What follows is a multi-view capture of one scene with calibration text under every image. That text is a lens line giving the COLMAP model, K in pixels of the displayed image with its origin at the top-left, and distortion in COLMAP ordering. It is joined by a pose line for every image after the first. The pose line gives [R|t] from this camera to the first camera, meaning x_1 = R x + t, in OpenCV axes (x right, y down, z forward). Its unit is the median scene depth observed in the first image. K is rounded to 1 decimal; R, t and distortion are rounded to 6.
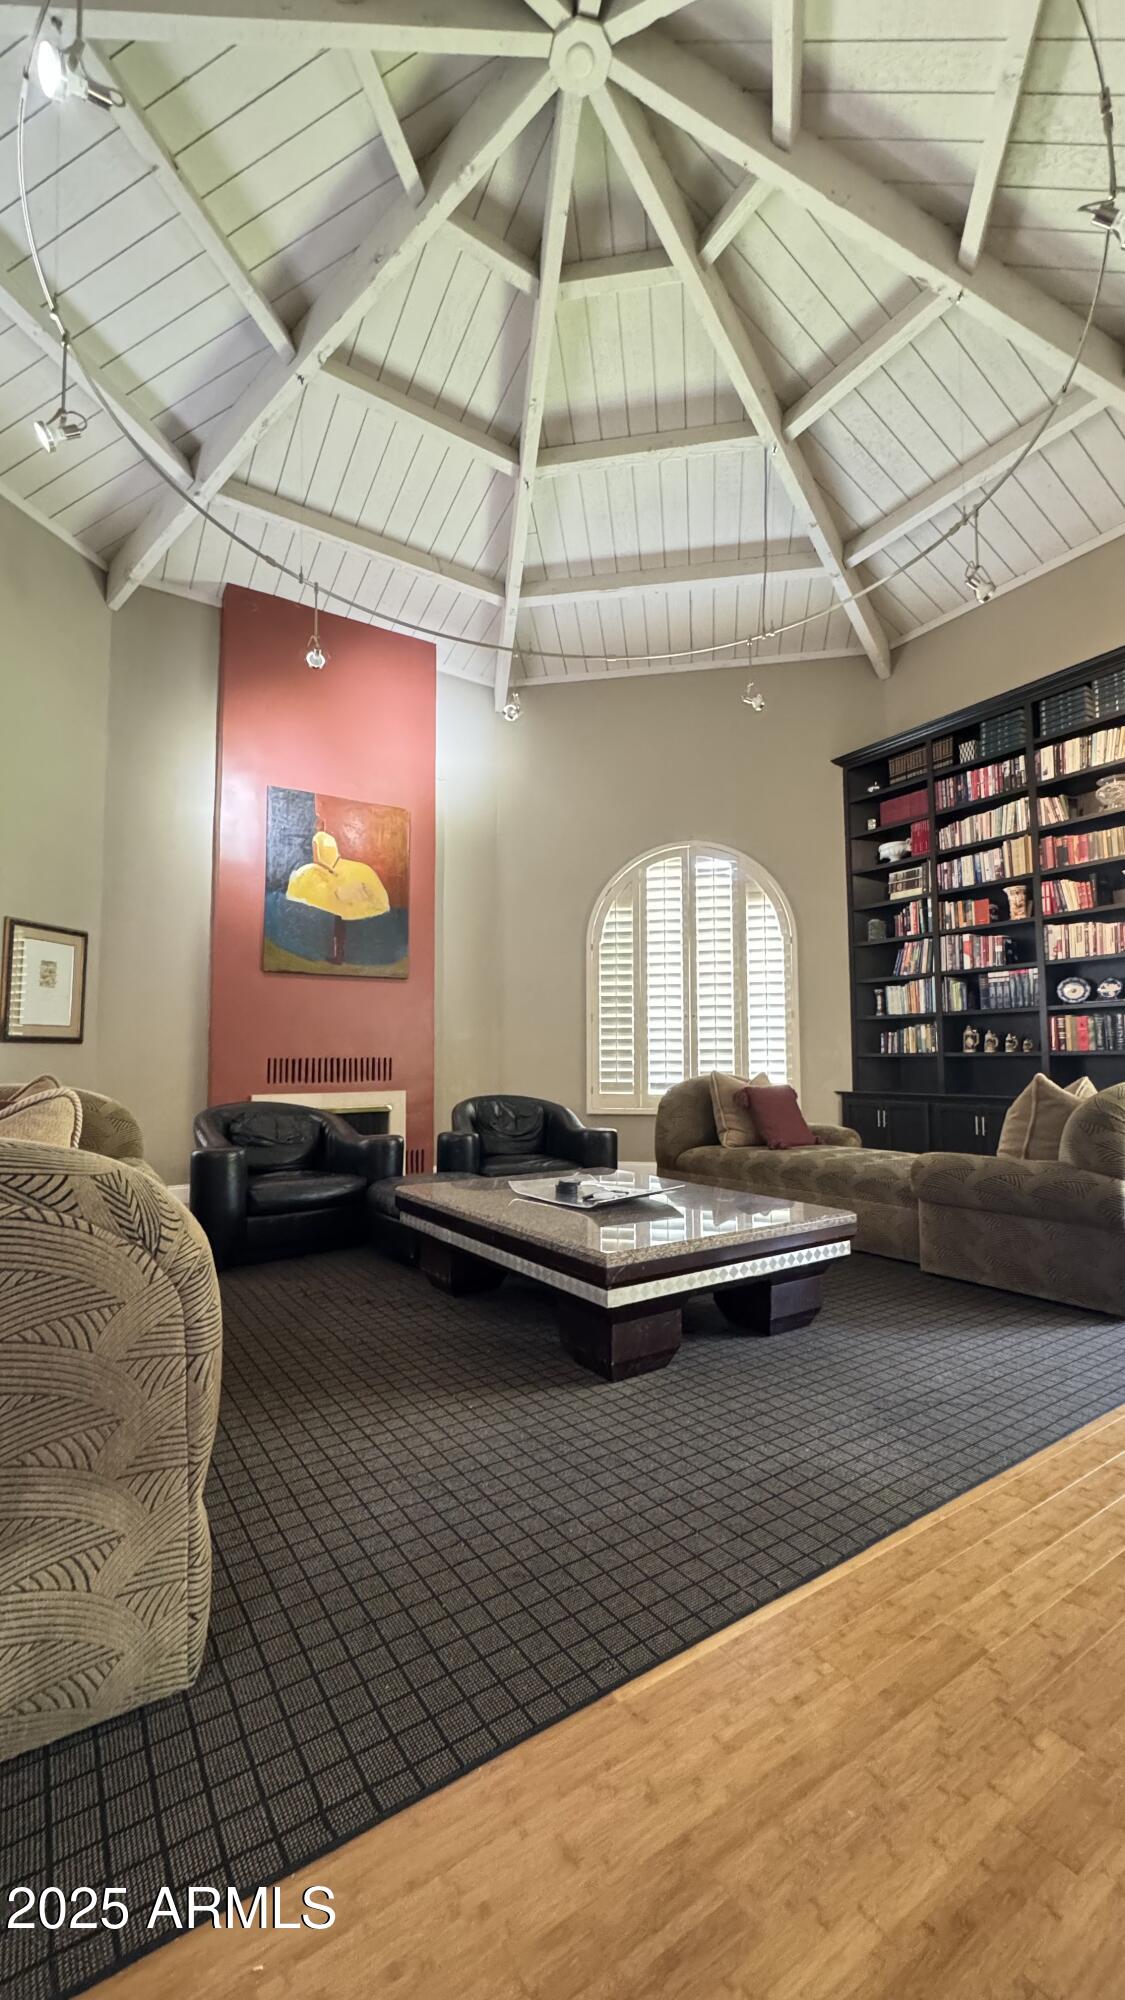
lens RADIAL K [[795.8, 0, 562.5], [0, 795.8, 1000.0], [0, 0, 1]] dist [-0.000930, 0.000003]
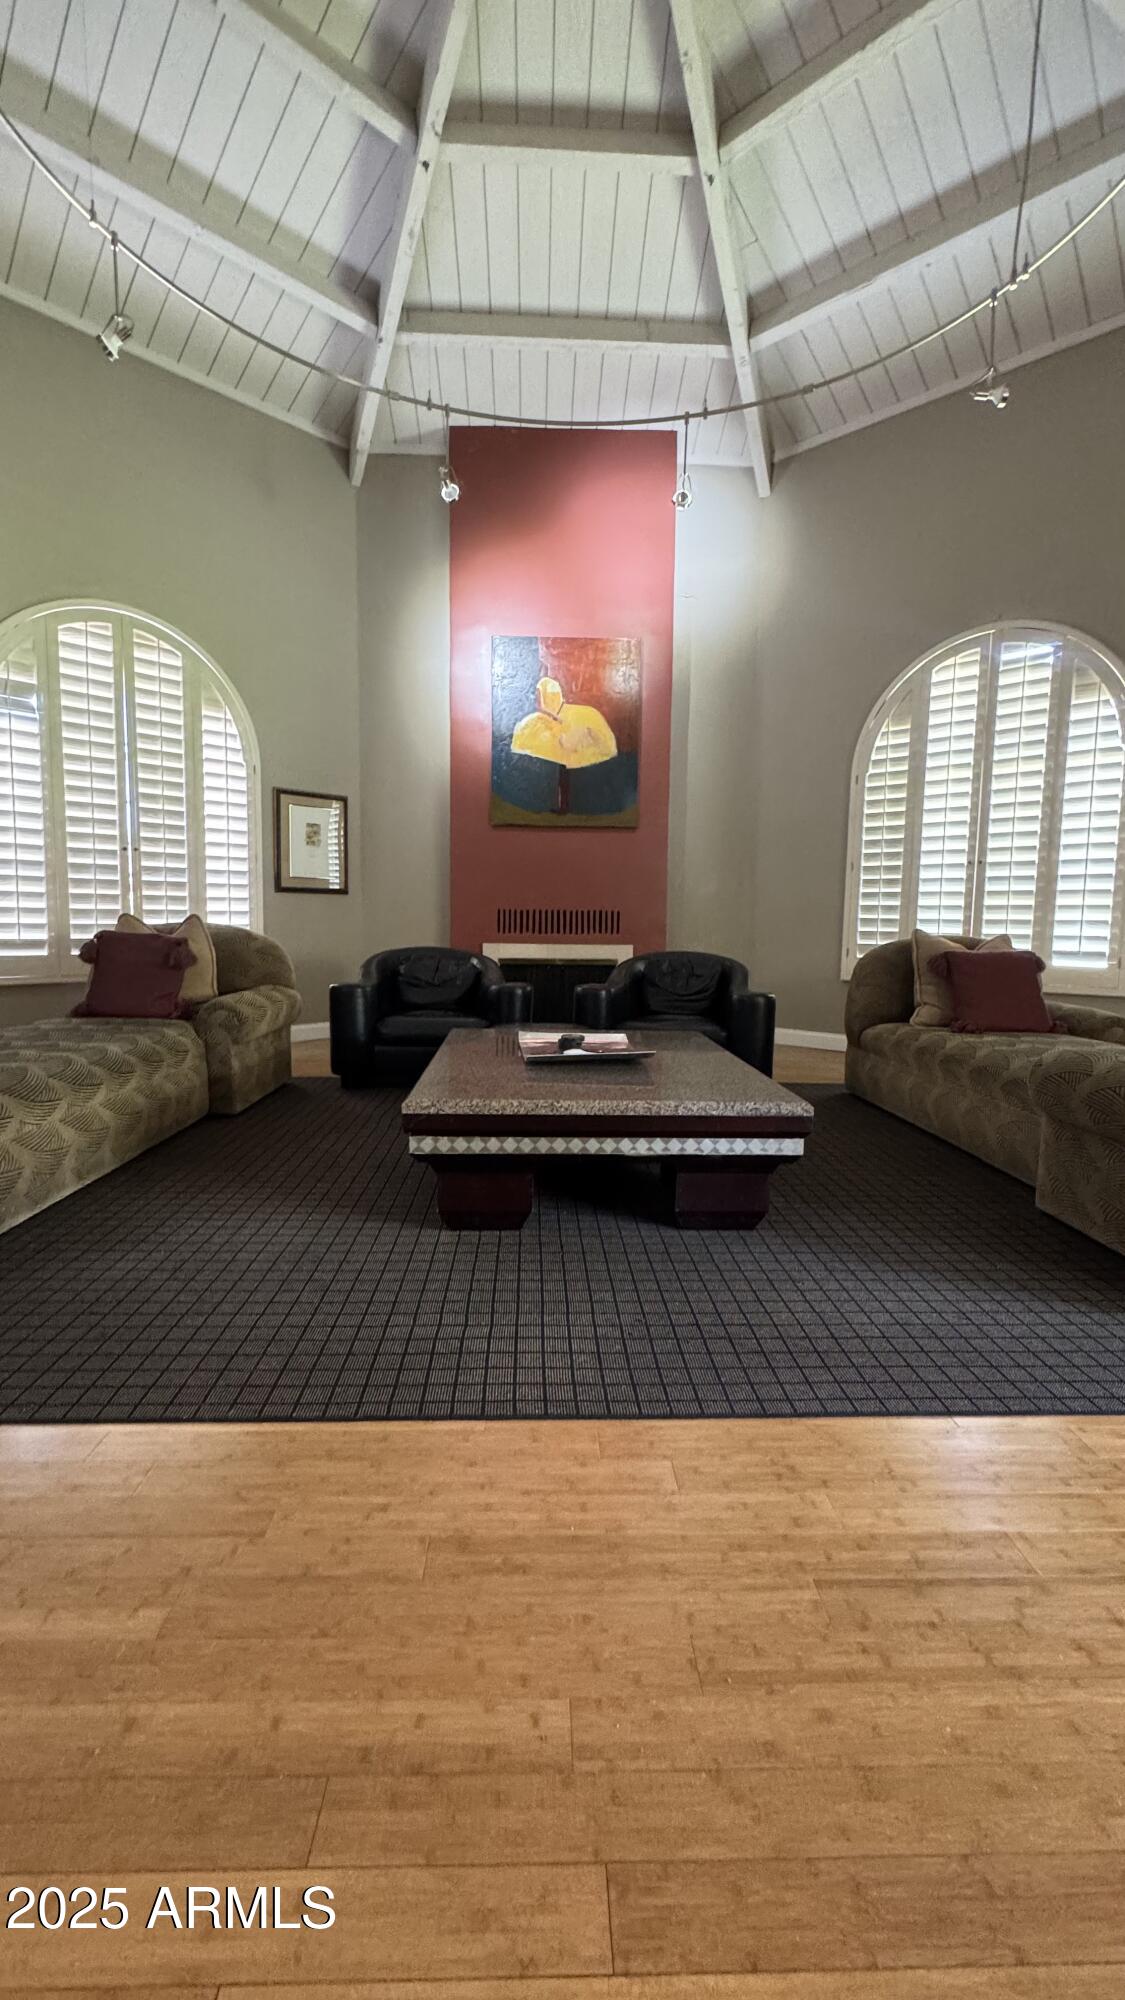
lens RADIAL K [[826.6, 0, 562.5], [0, 826.6, 1000.0], [0, 0, 1]] dist [-0.000291, 0.000308]
pose [[0.849514, 0.068642, -0.523082, 0.311138], [0.020663, 0.986409, 0.163002, 0.016252], [0.527162, -0.149281, 0.836550, 0.116605]]
